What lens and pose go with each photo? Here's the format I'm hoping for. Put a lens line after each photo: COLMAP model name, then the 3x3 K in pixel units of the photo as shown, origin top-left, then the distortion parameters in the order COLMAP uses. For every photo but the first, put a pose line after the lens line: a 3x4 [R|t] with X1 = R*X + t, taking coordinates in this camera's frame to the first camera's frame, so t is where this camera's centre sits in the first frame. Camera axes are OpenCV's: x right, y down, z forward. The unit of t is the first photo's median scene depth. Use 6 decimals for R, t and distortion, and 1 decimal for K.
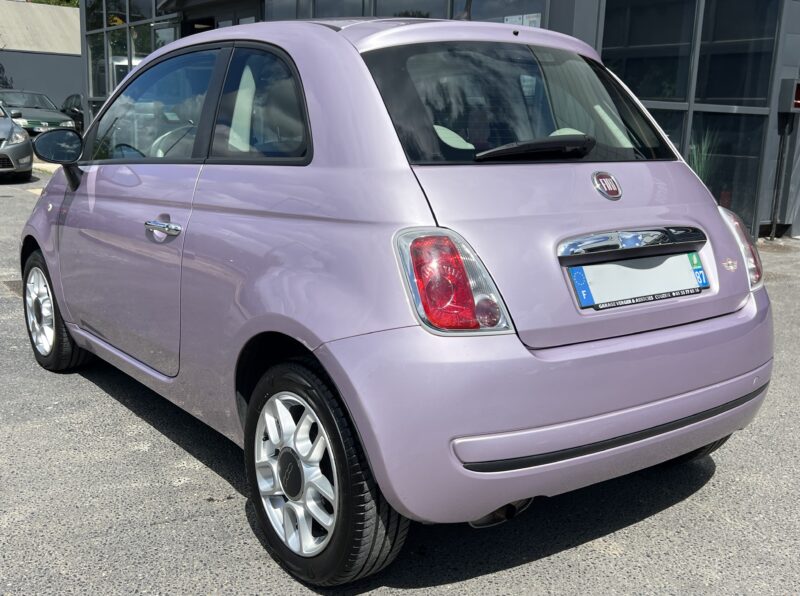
lens RADIAL K [[839.1, 0, 399.1], [0, 839.1, 296.2], [0, 0, 1]] dist [0.033206, 0.000000]
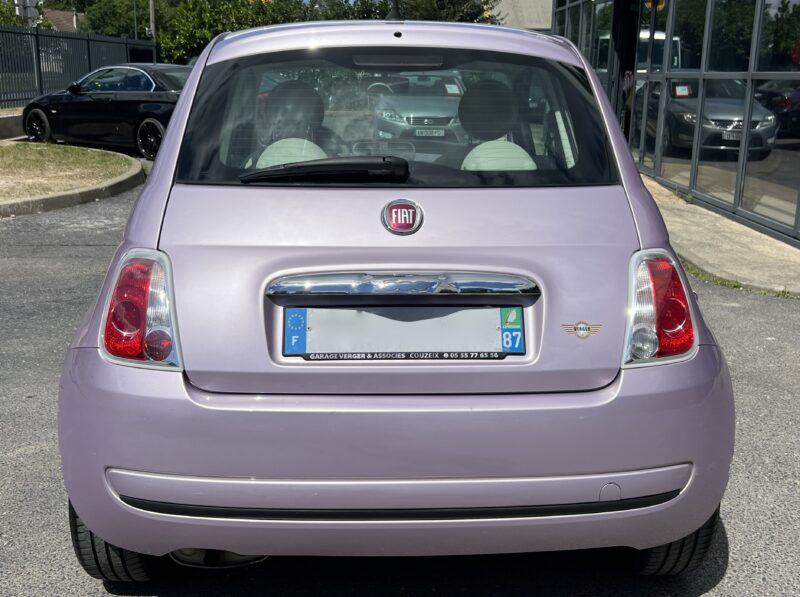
lens RADIAL K [[865.5, 0, 400.0], [0, 865.5, 300.0], [0, 0, 1]] dist [0.055194, 0.000000]
pose [[0.849169, 0.119470, -0.514430, 0.598610], [-0.105830, 0.992813, 0.055876, -0.082339], [0.517408, 0.006994, 0.855710, 0.210926]]
